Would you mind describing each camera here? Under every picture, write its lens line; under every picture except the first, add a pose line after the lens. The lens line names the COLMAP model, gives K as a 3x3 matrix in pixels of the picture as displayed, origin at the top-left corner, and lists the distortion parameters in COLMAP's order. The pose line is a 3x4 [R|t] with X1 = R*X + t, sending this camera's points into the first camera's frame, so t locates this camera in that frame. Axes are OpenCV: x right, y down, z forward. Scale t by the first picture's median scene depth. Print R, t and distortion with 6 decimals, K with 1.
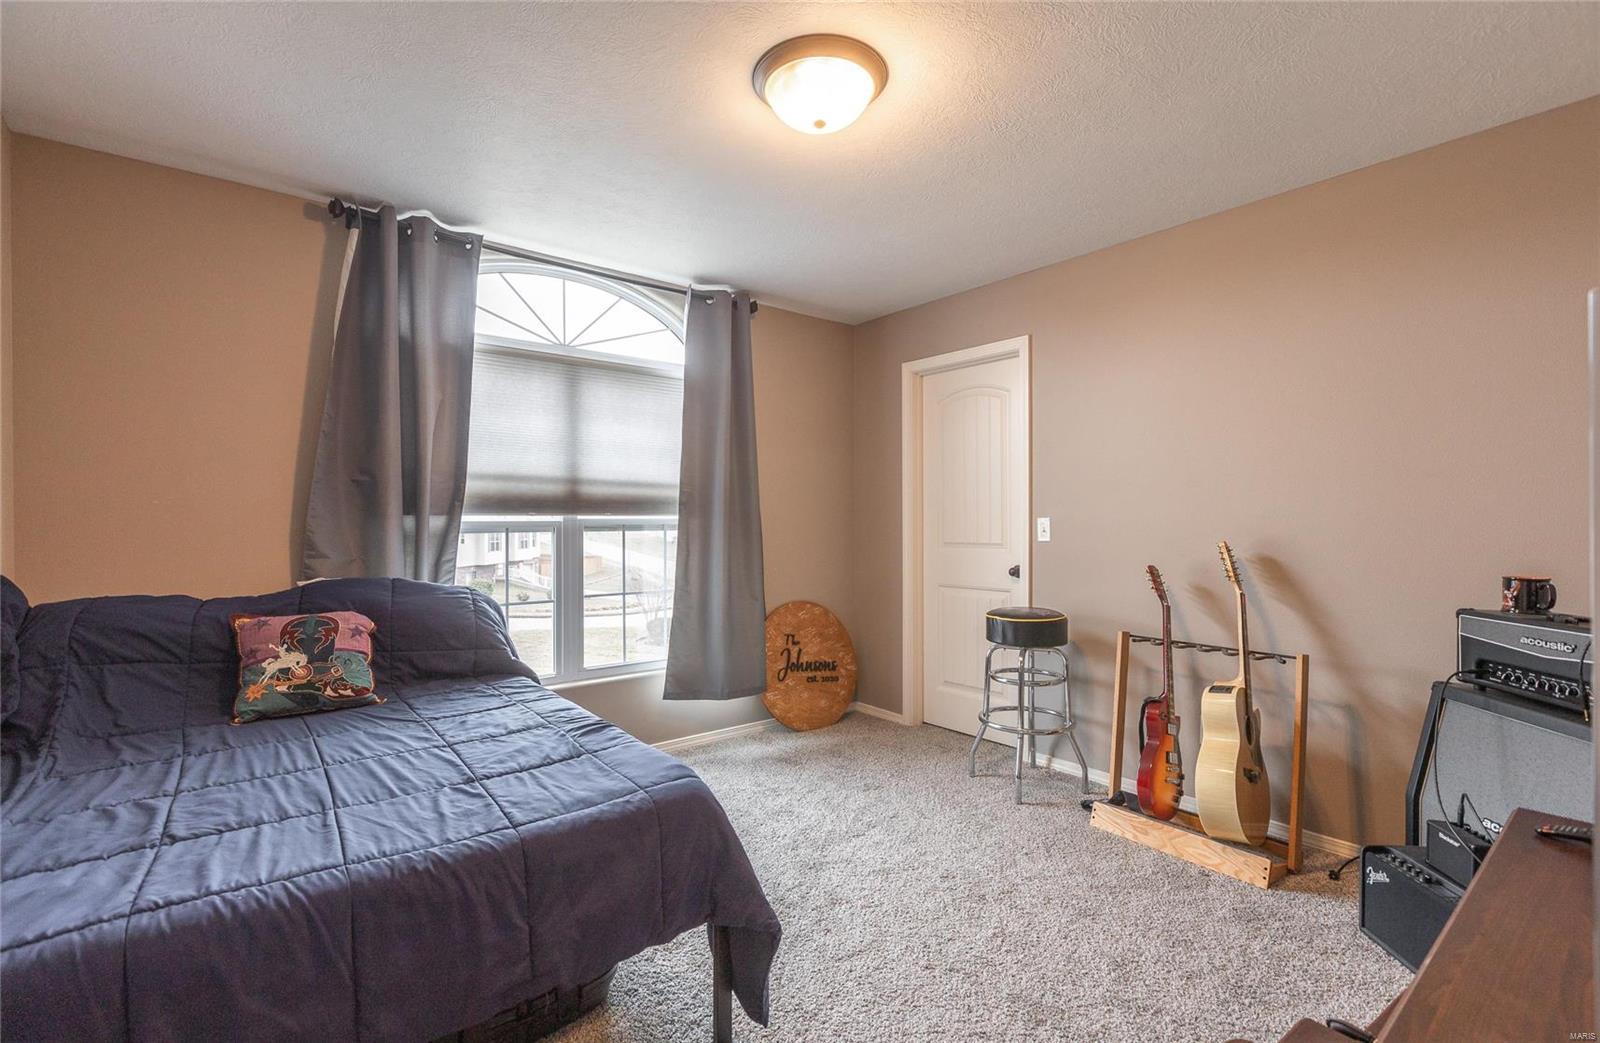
lens RADIAL K [[721.9, 0, 799.7], [0, 721.9, 517.9], [0, 0, 1]] dist [0.003357, -0.000039]
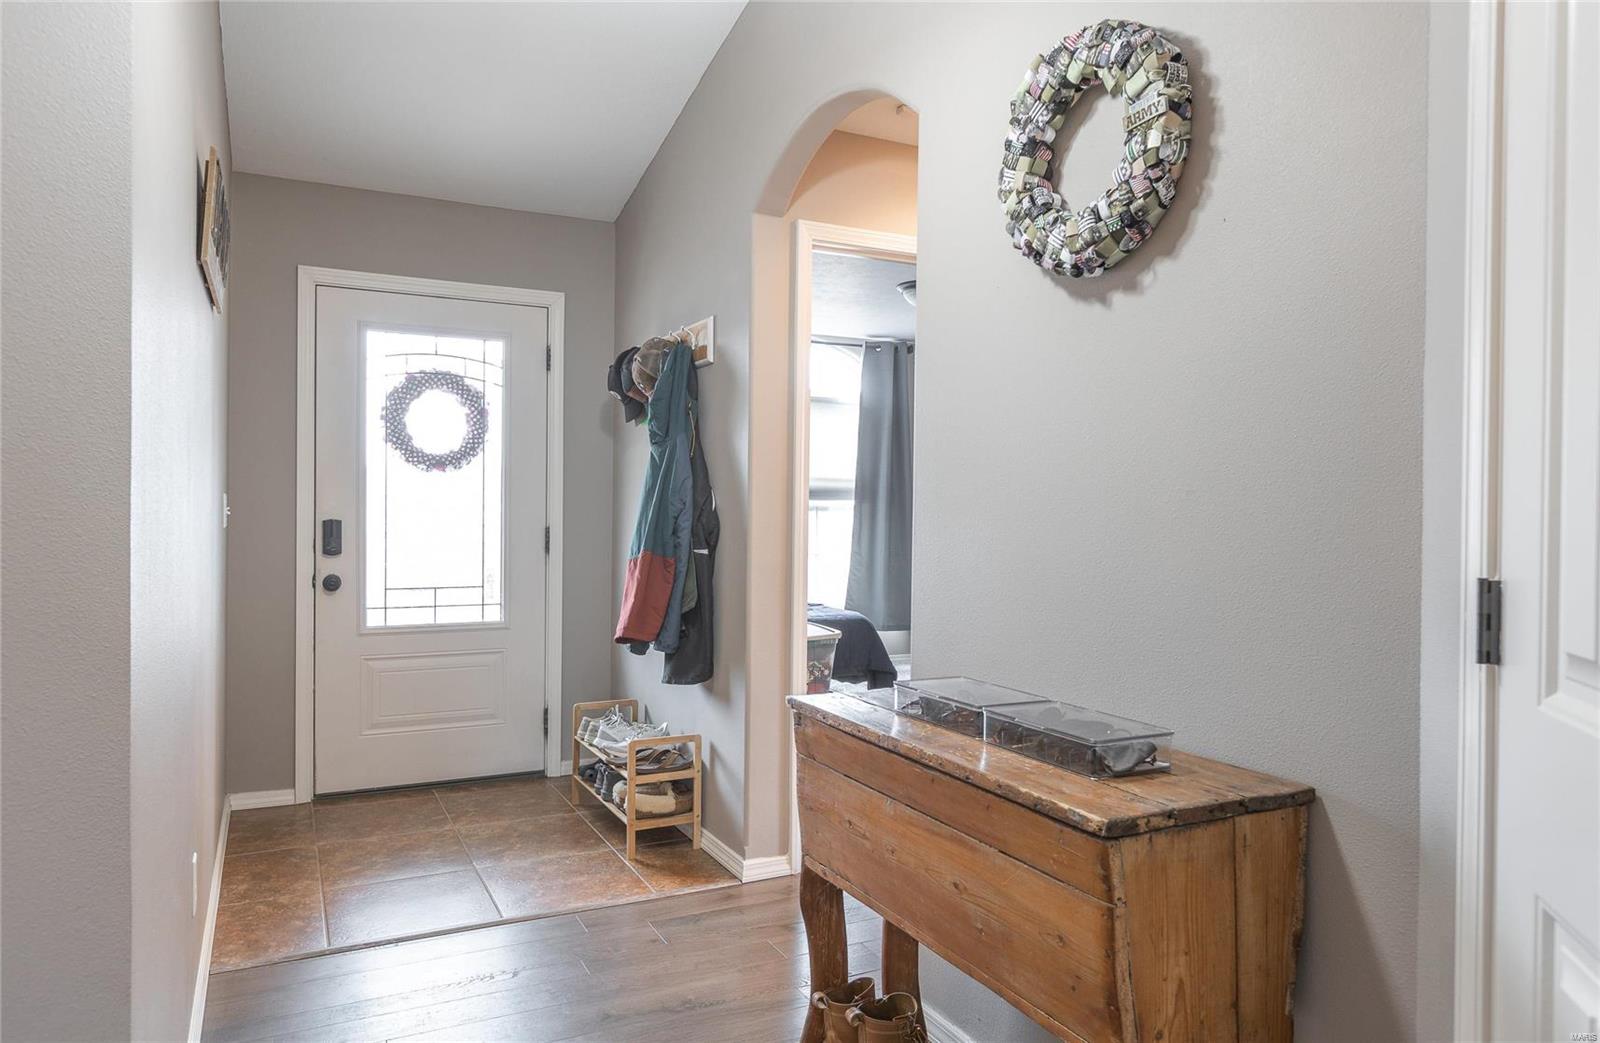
lens RADIAL K [[1052.3, 0, 799.1], [0, 1052.3, 523.1], [0, 0, 1]] dist [0.002276, 0.000154]
pose [[0.977916, 0.015228, -0.208445, 0.160285], [-0.015392, 0.999881, 0.000833, 0.040408], [0.208433, 0.002394, 0.978034, -1.059443]]
